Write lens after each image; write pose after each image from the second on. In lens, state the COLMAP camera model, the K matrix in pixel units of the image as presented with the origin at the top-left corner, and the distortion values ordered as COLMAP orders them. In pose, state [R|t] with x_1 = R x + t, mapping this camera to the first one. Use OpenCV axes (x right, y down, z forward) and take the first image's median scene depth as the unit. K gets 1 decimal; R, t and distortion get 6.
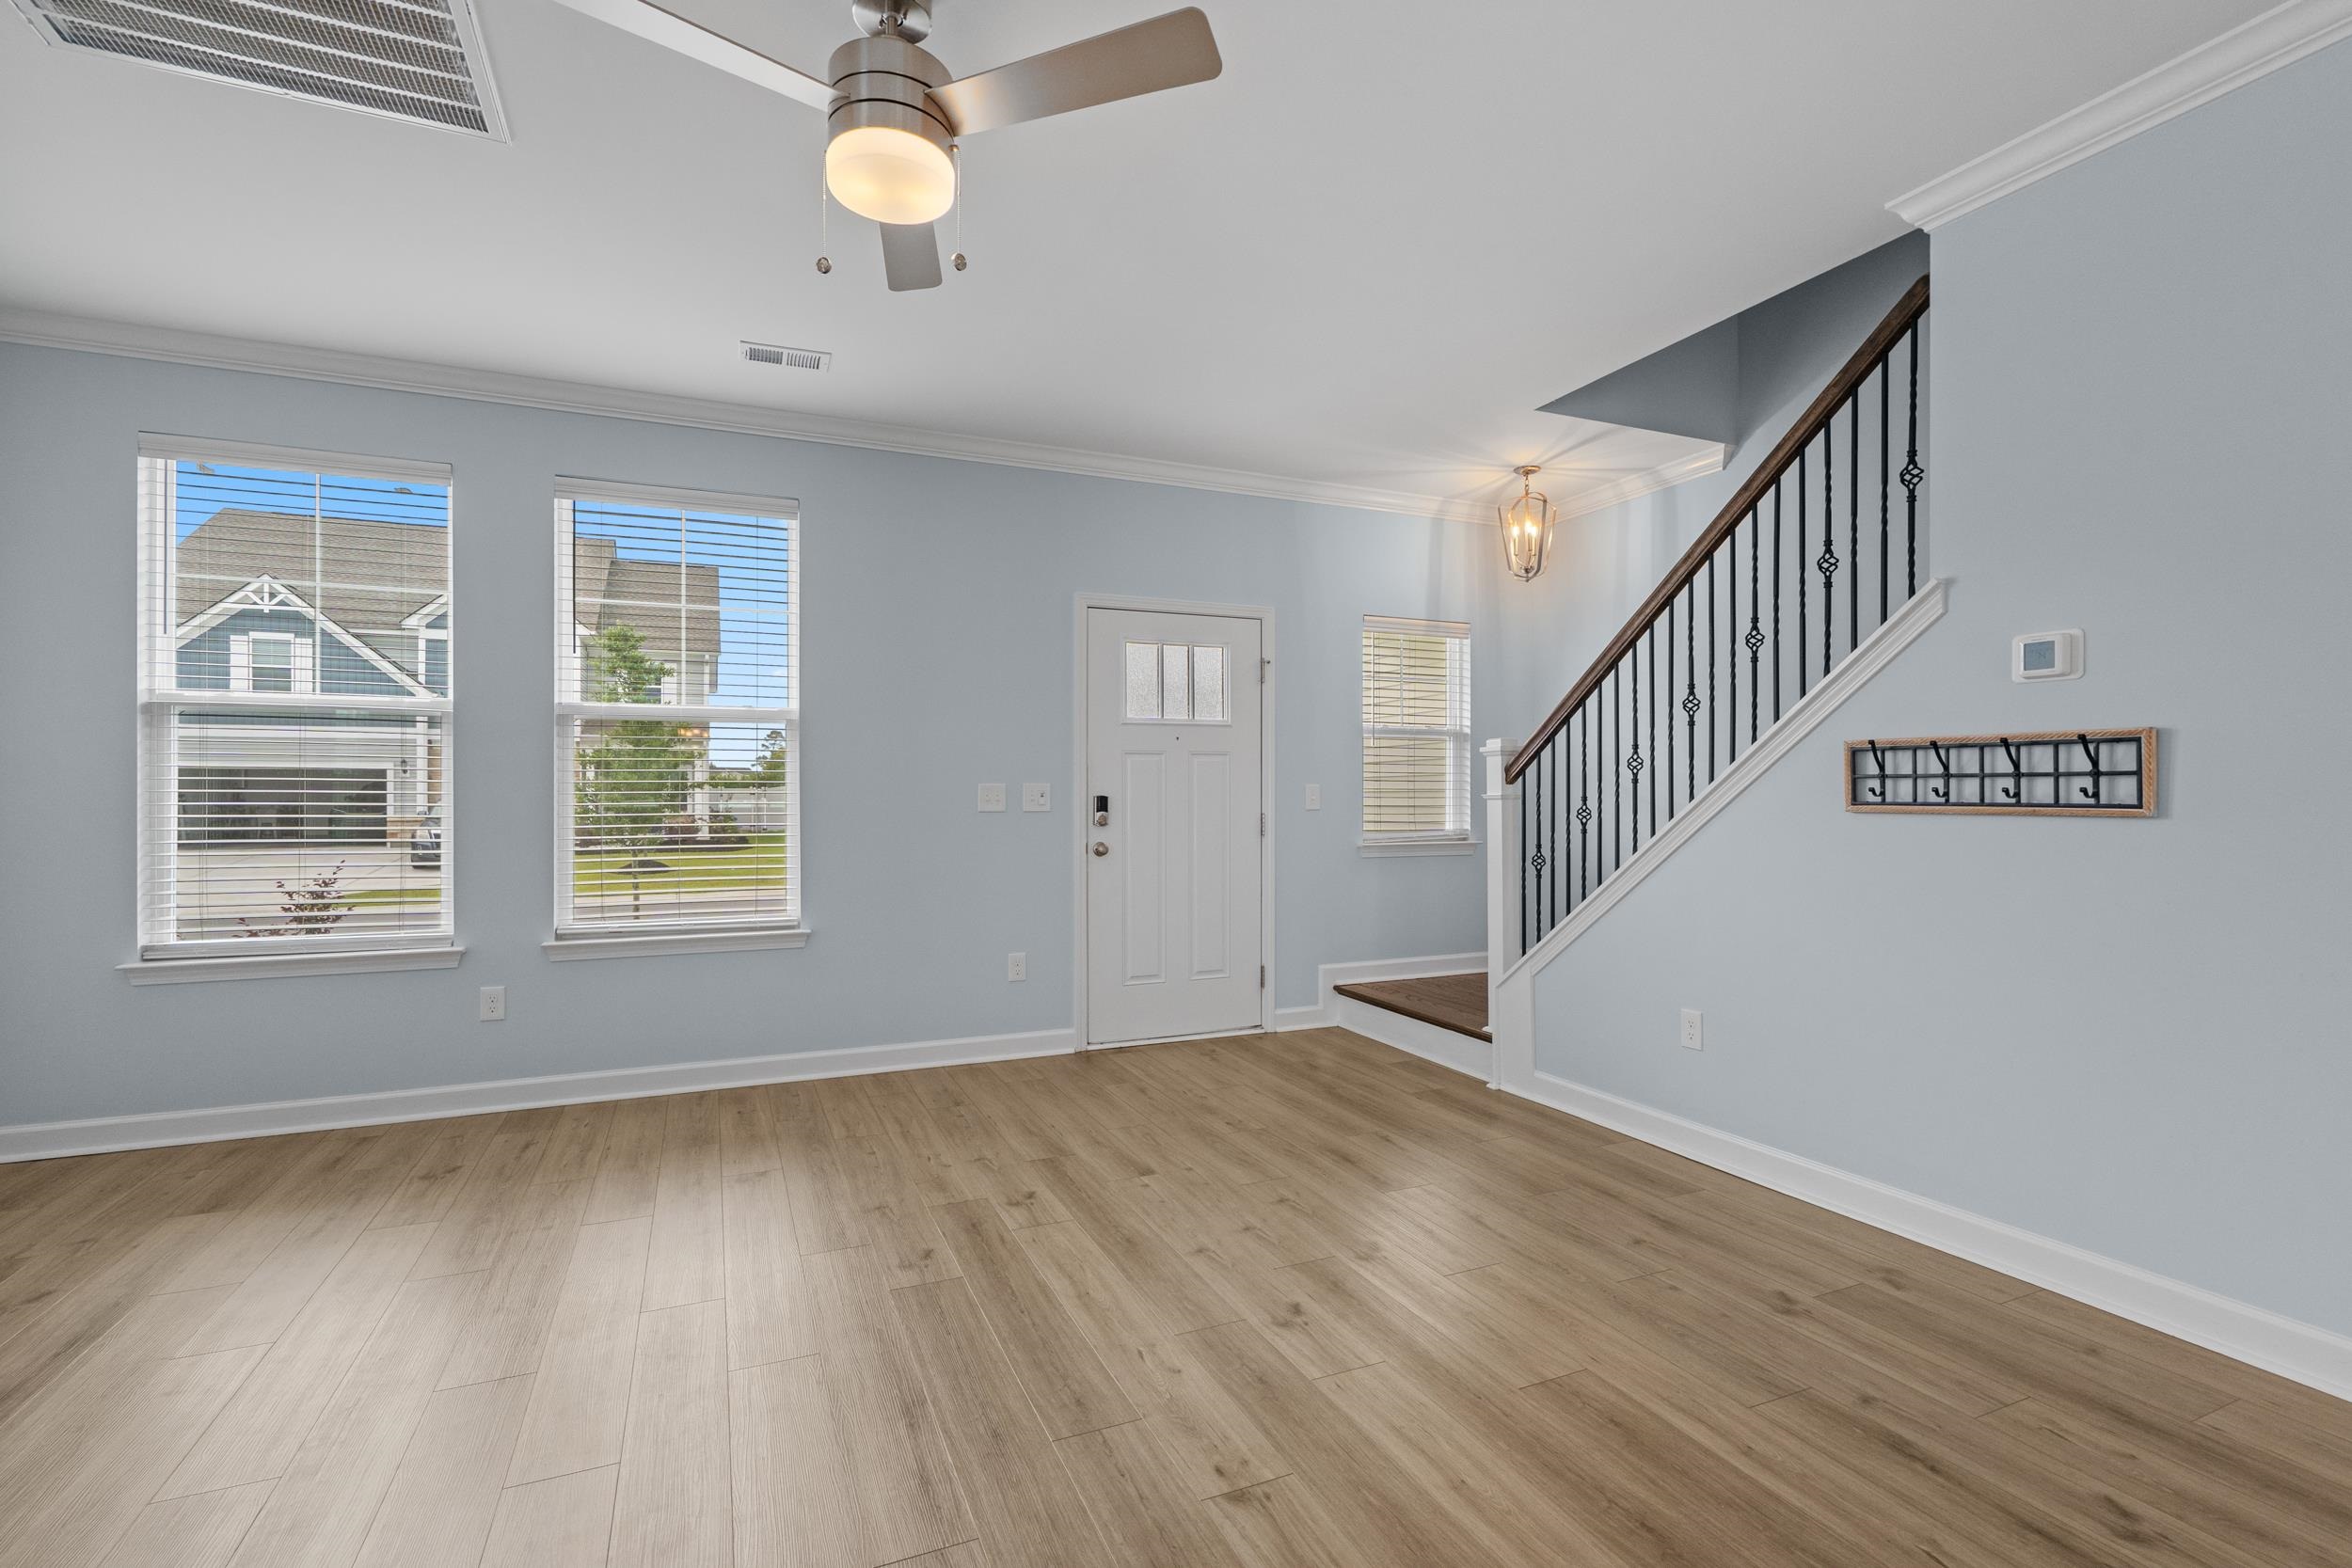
lens RADIAL K [[1060.0, 0, 1183.3], [0, 1060.0, 794.4], [0, 0, 1]] dist [-0.021549, -0.000027]
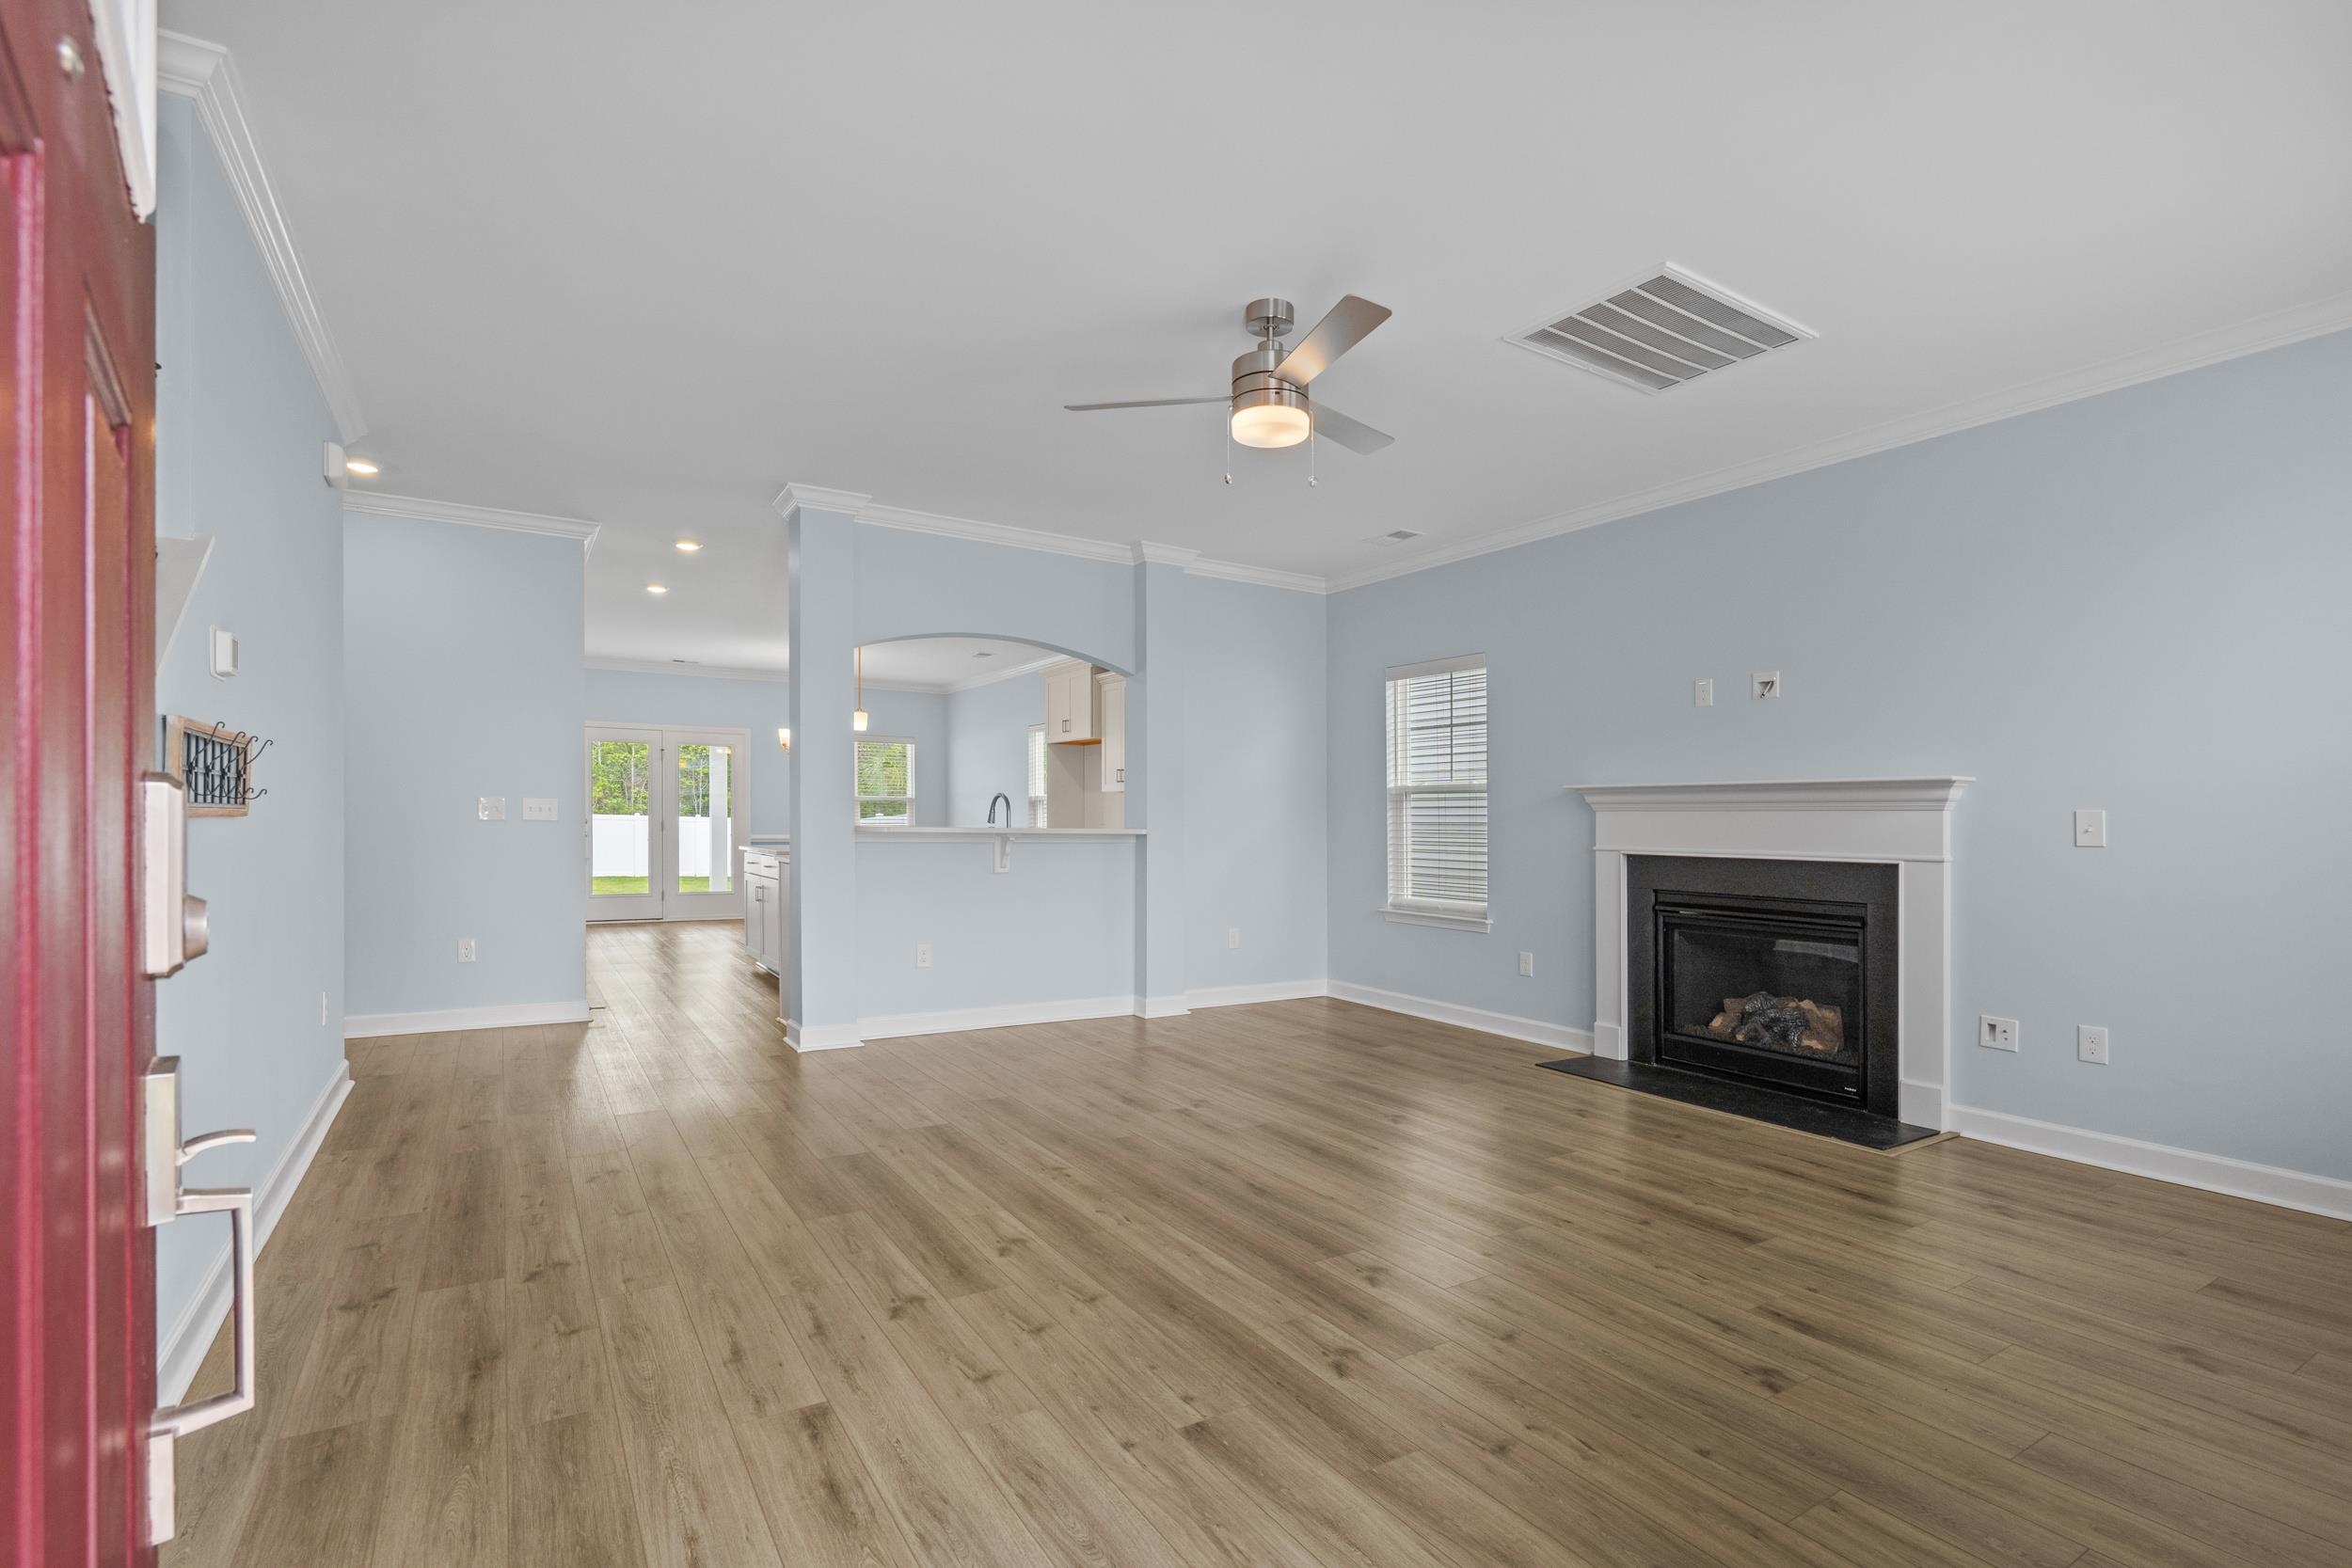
lens RADIAL K [[1096.5, 0, 1157.4], [0, 1096.5, 816.3], [0, 0, 1]] dist [-0.004440, 0.001025]
pose [[-0.992072, -0.010297, -0.125247, 0.063323], [-0.009899, 0.999944, -0.003797, 0.009983], [0.125279, -0.002527, -0.992118, 1.476713]]
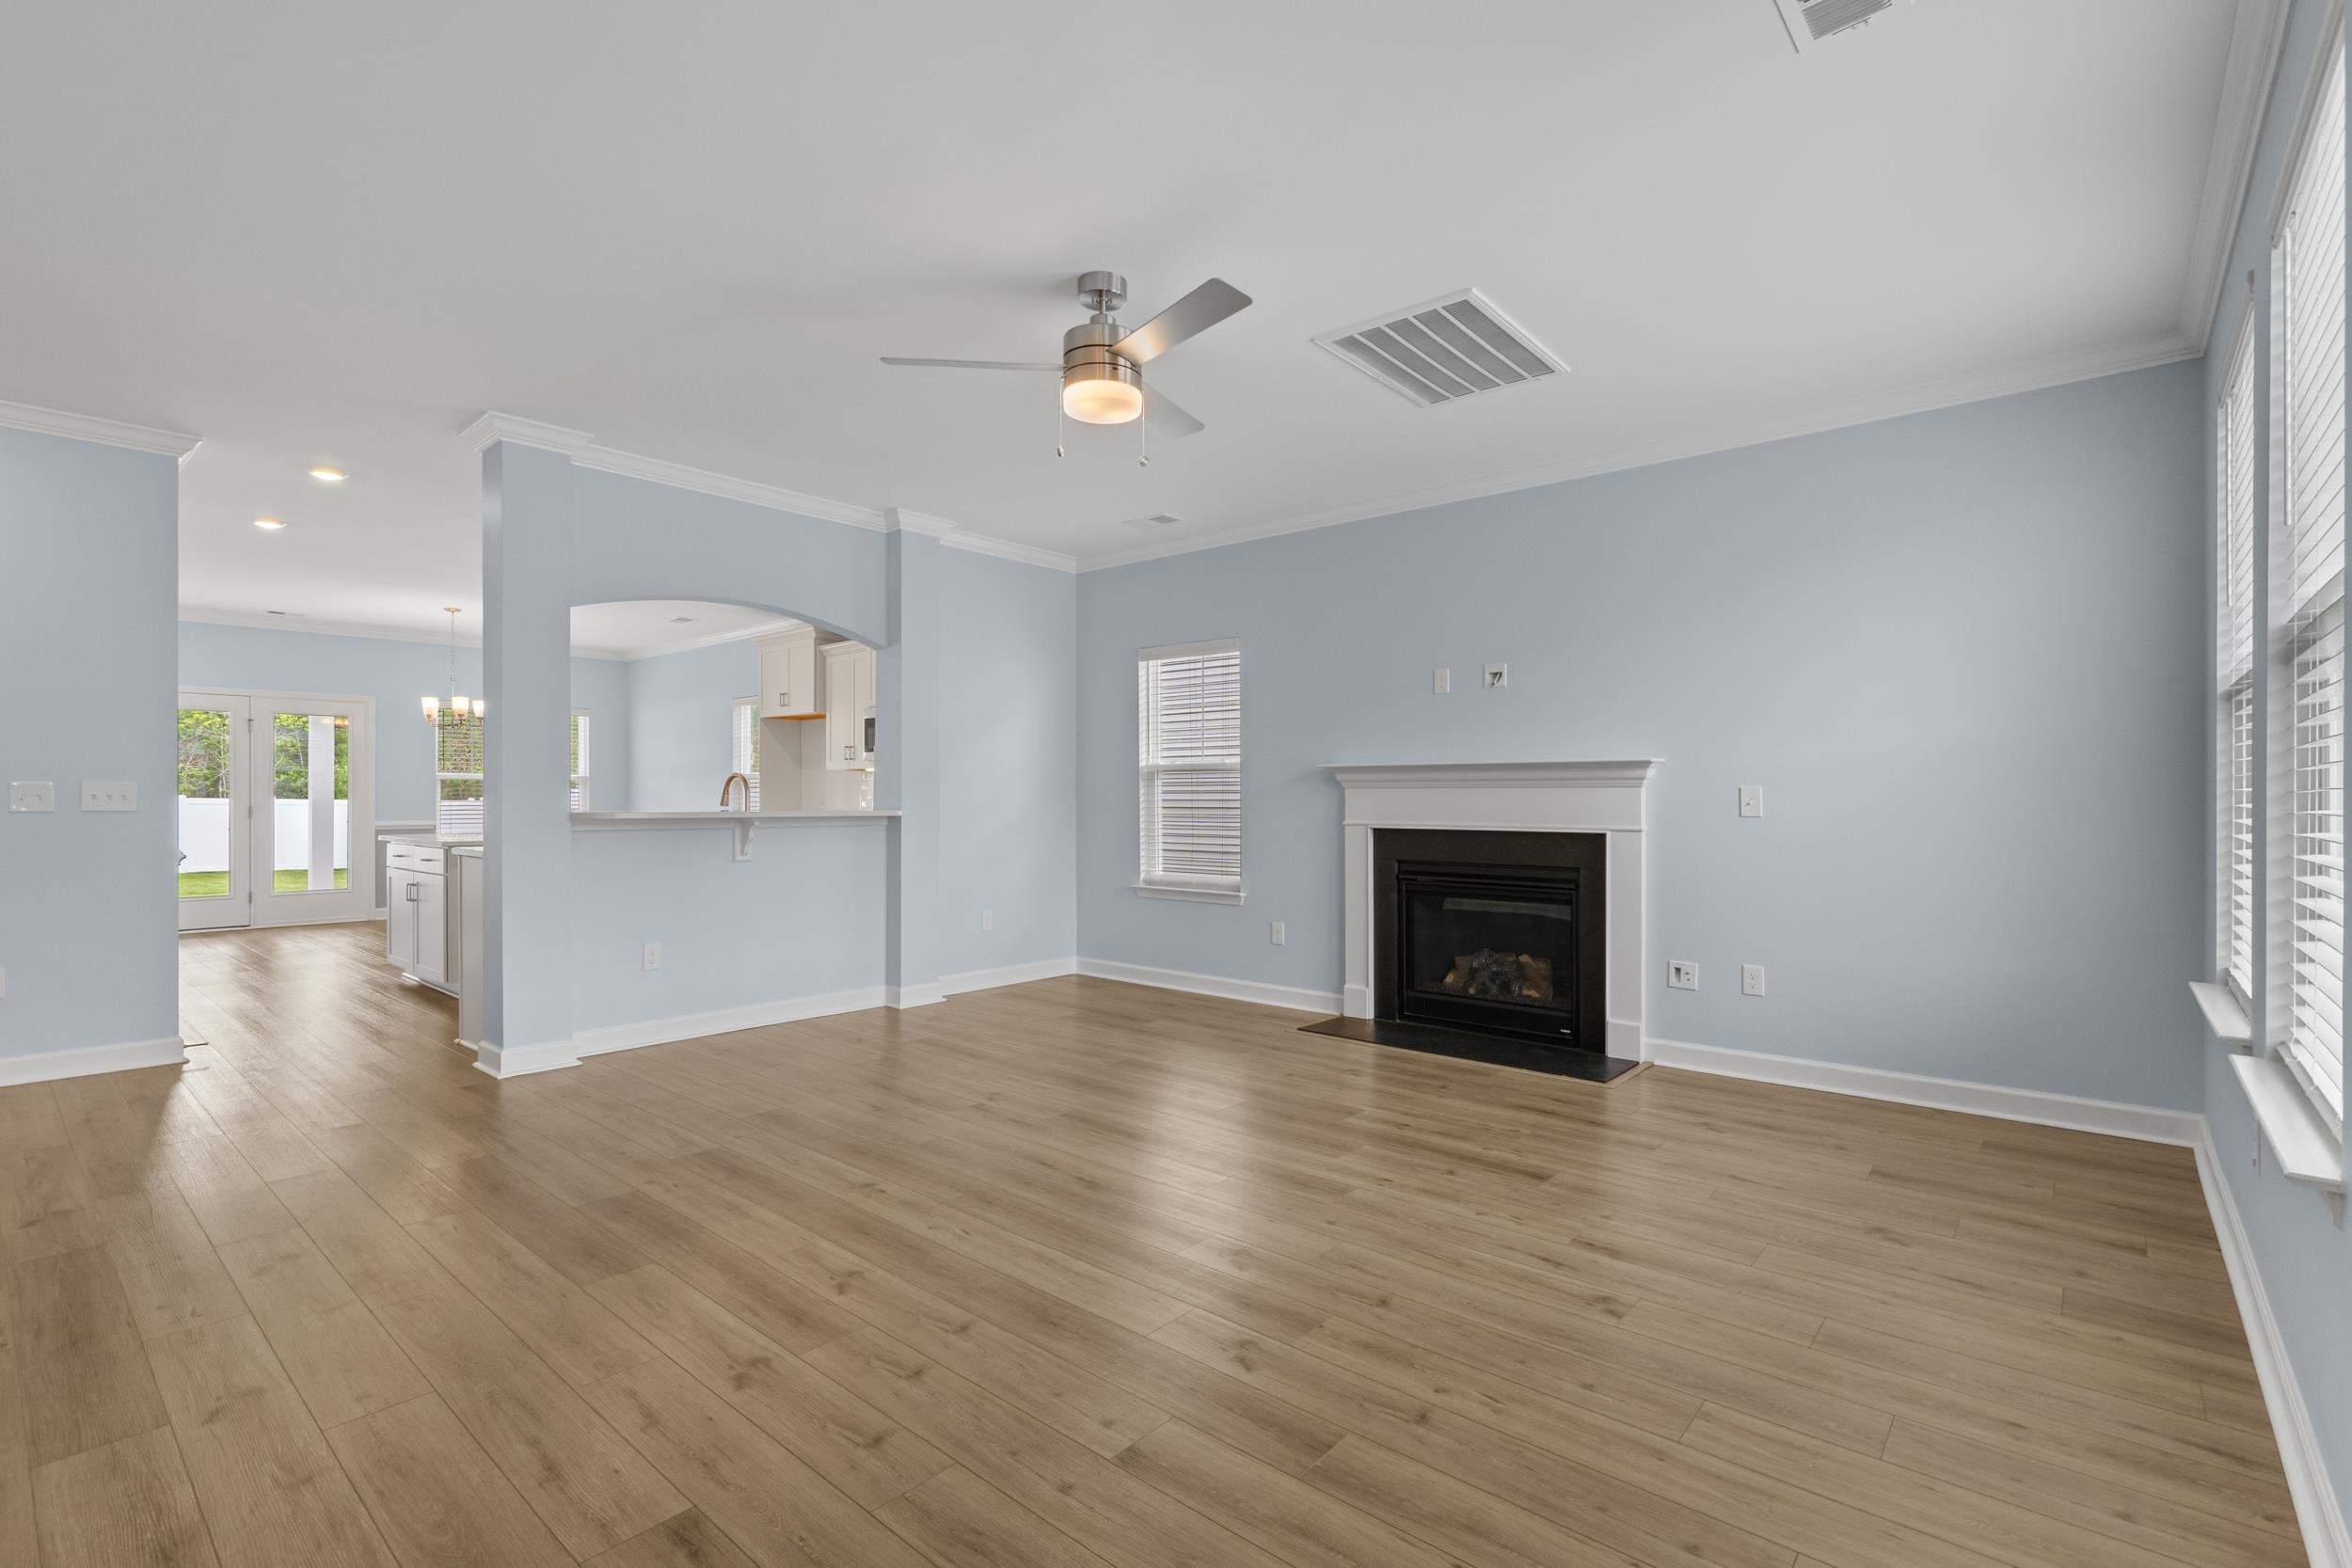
lens RADIAL K [[1082.3, 0, 1176.0], [0, 1082.3, 784.0], [0, 0, 1]] dist [-0.001959, 0.000726]
pose [[-0.906943, -0.004359, -0.421232, 0.173120], [0.000415, 0.999937, -0.011241, 0.002525], [0.421254, -0.010370, -0.906883, 1.408137]]
